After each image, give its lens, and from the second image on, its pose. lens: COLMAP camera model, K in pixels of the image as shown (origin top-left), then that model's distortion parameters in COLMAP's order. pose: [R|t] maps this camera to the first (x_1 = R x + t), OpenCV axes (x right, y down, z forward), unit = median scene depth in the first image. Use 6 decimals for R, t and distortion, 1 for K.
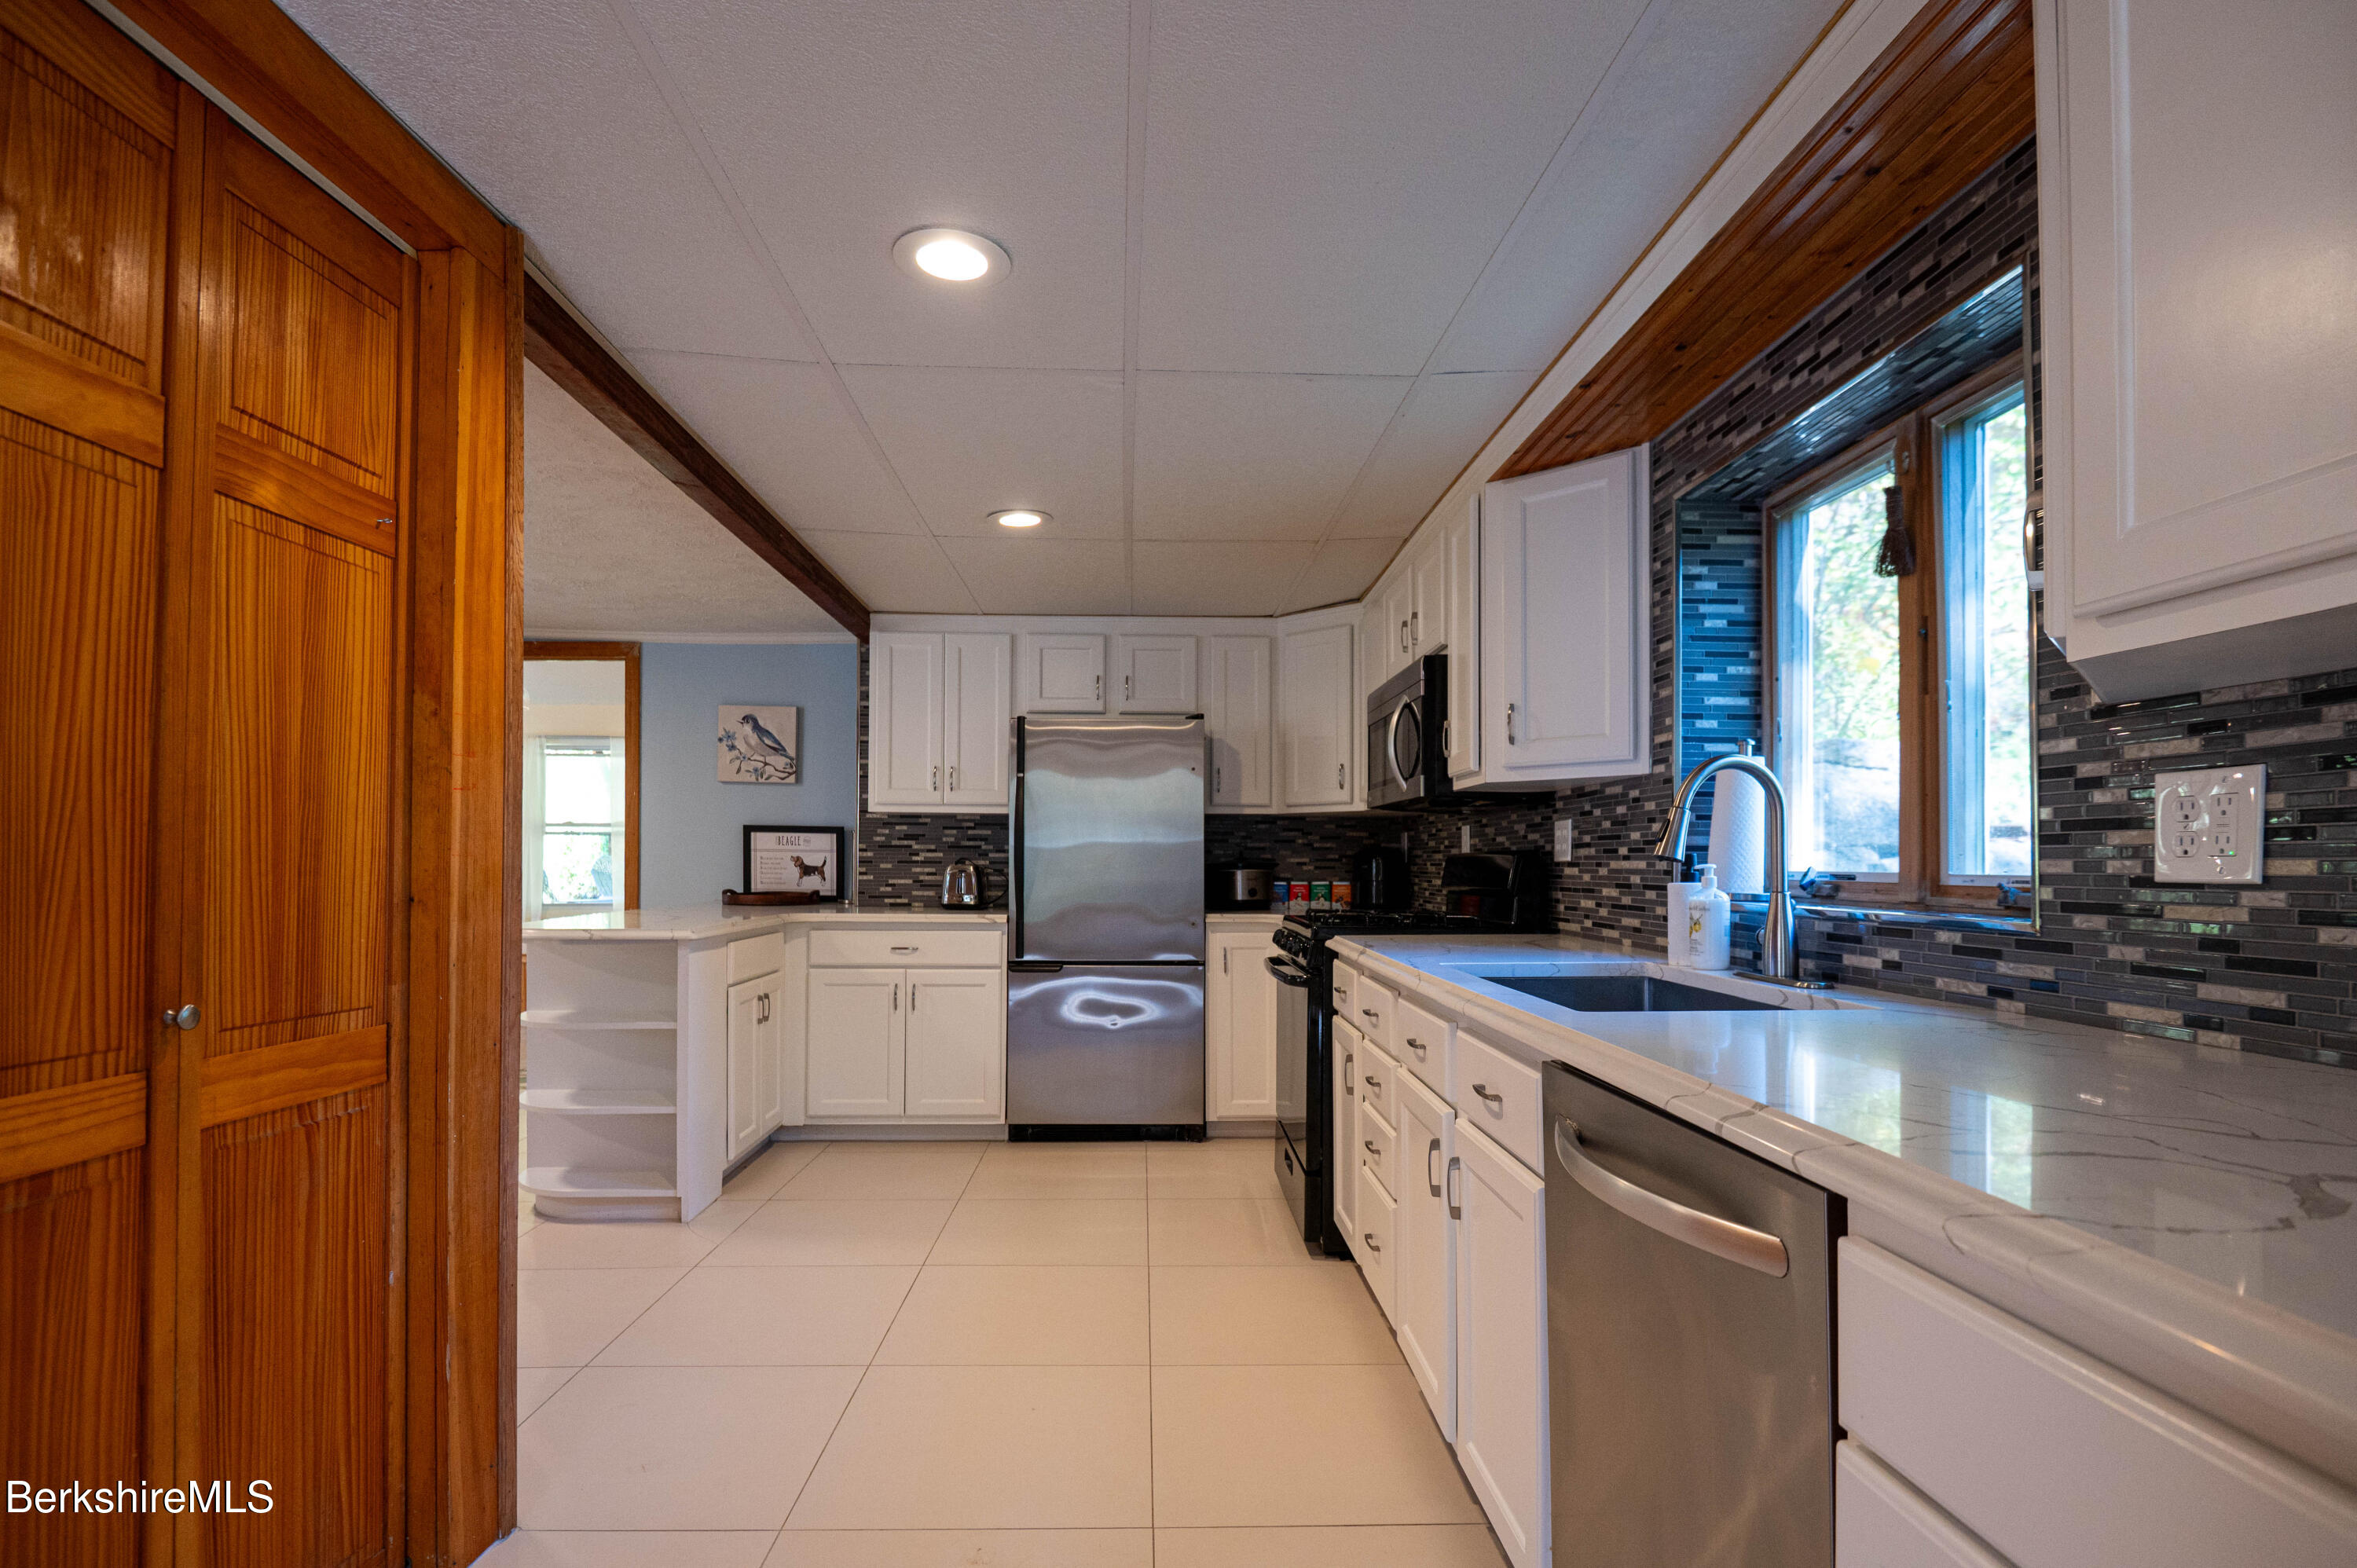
lens RADIAL K [[1100.5, 0, 1140.2], [0, 1100.5, 863.1], [0, 0, 1]] dist [-0.026692, -0.004951]
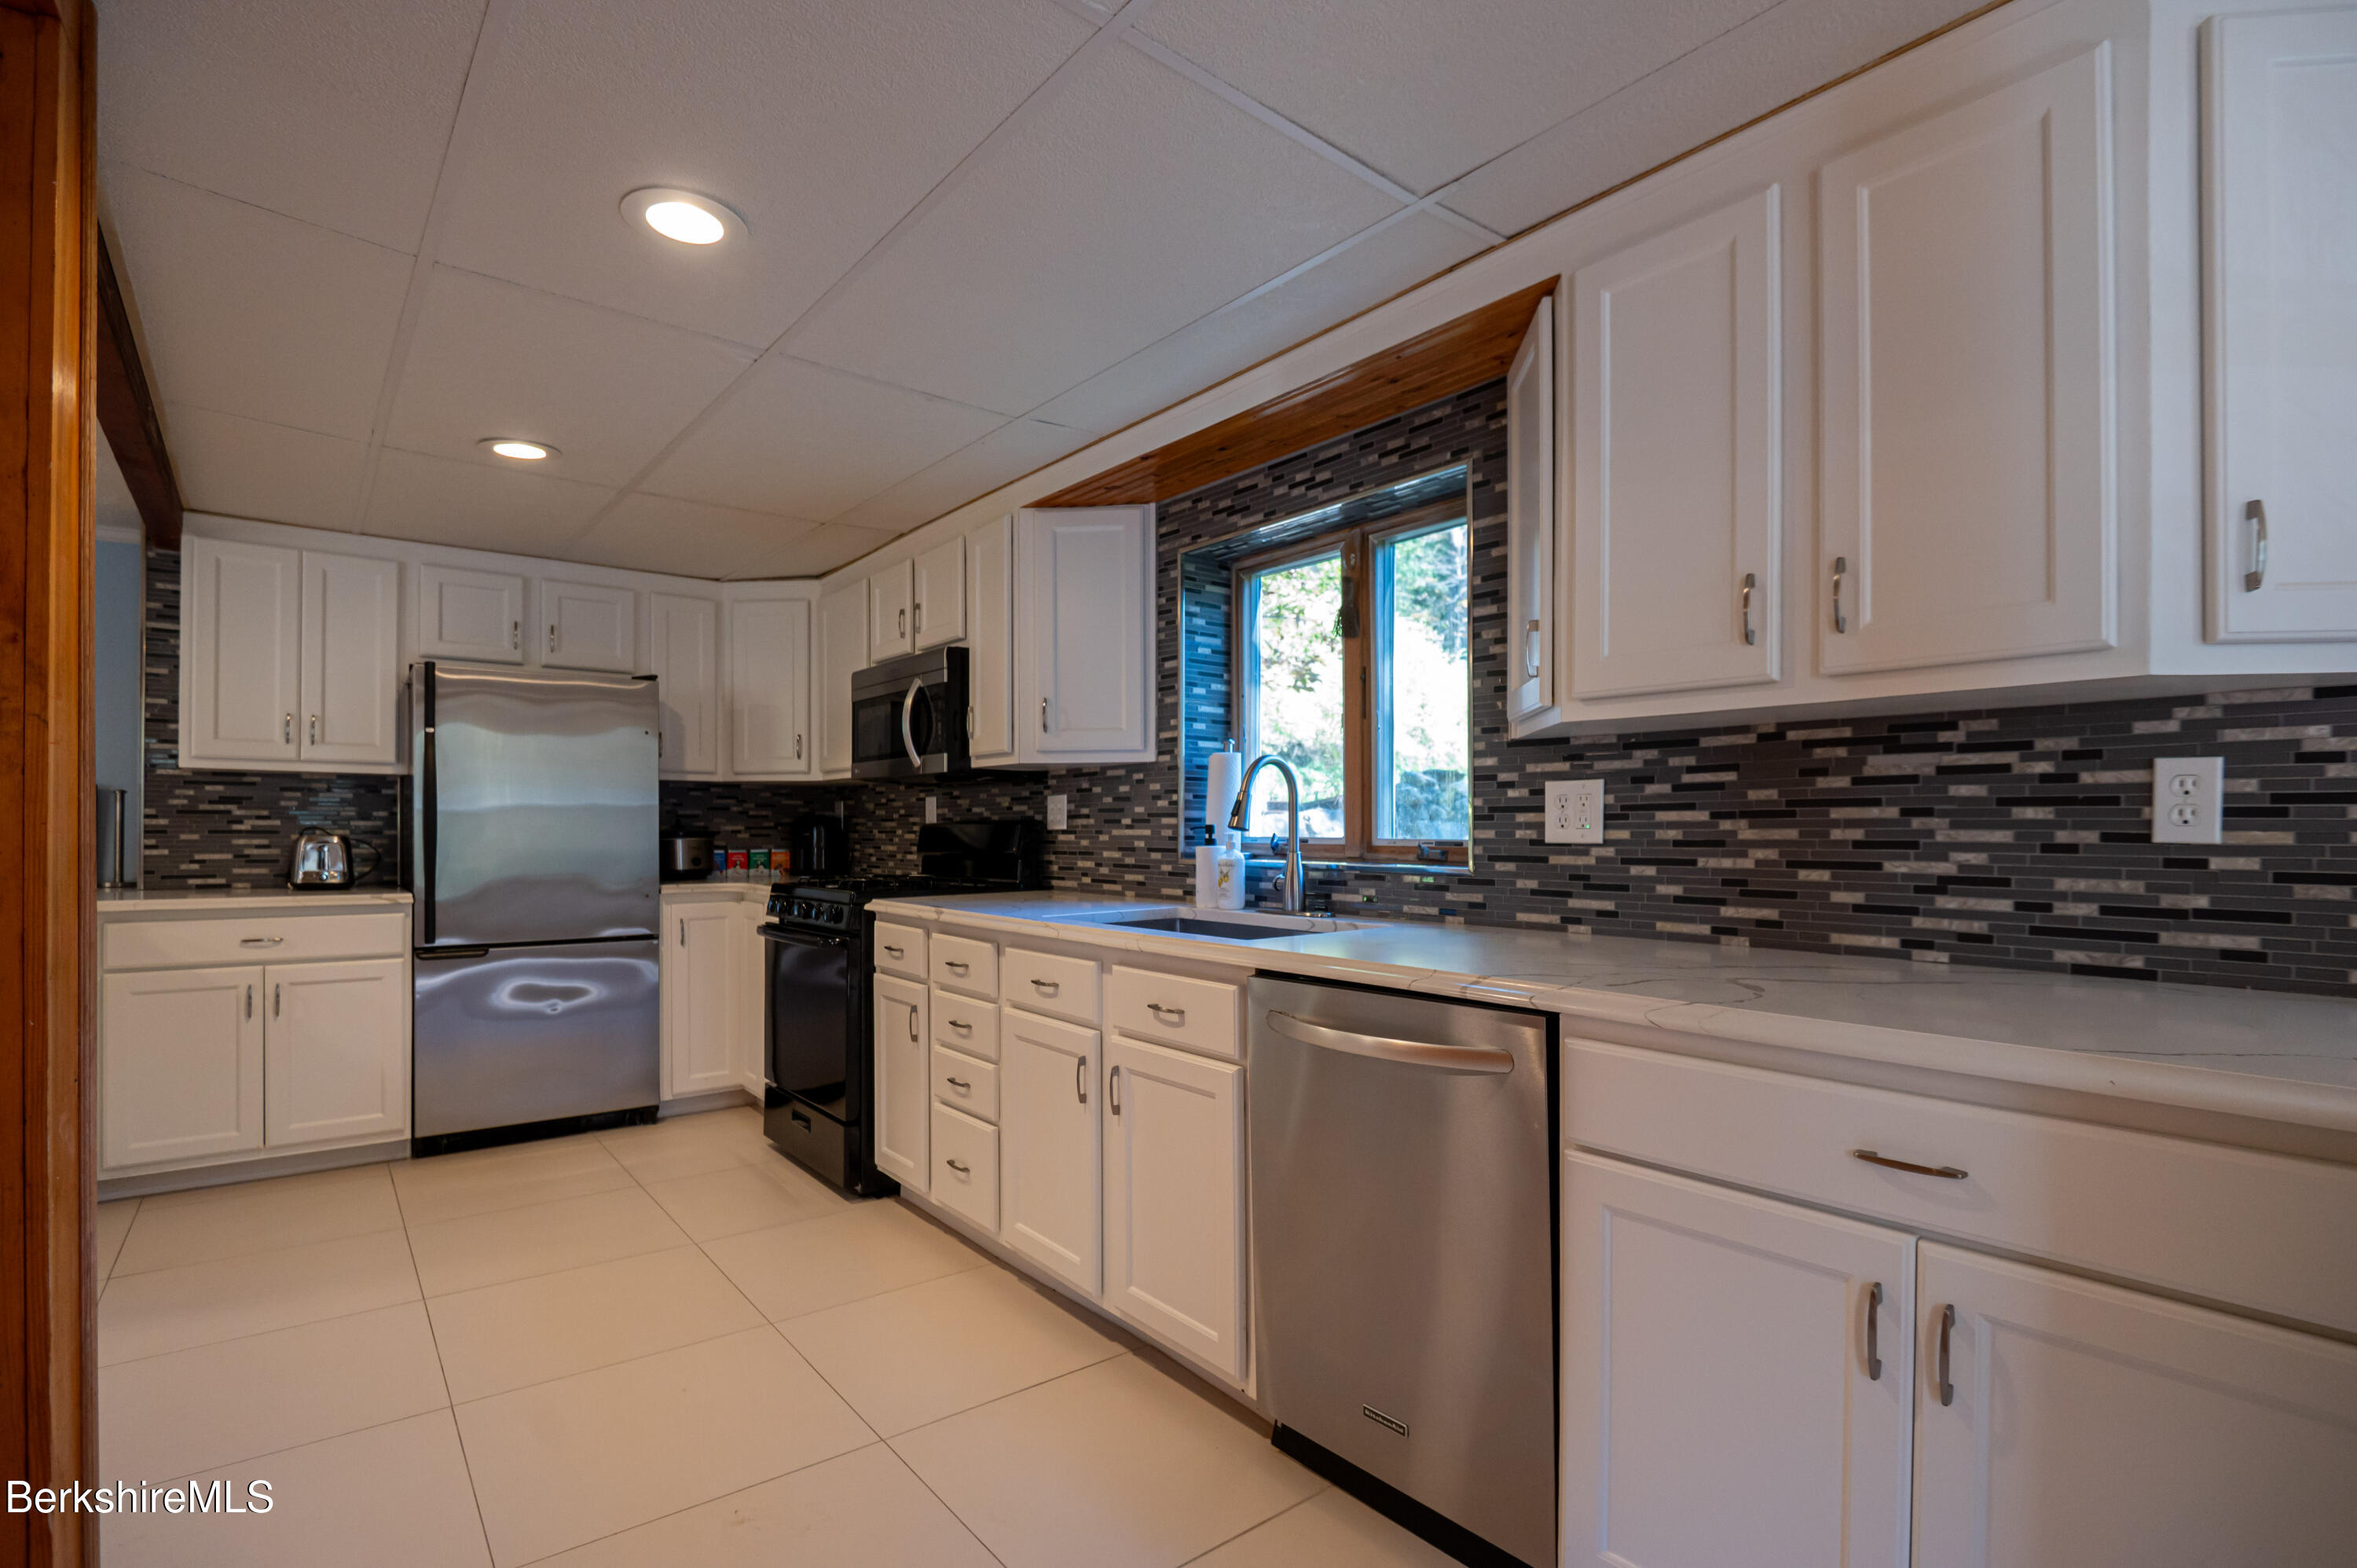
lens RADIAL K [[1100.5, 0, 1138.7], [0, 1100.5, 832.2], [0, 0, 1]] dist [-0.026692, -0.004951]
pose [[0.799460, -0.005314, 0.600696, -0.288248], [0.002940, 0.999984, 0.004933, -0.004627], [-0.600712, -0.002178, 0.799462, -0.019174]]
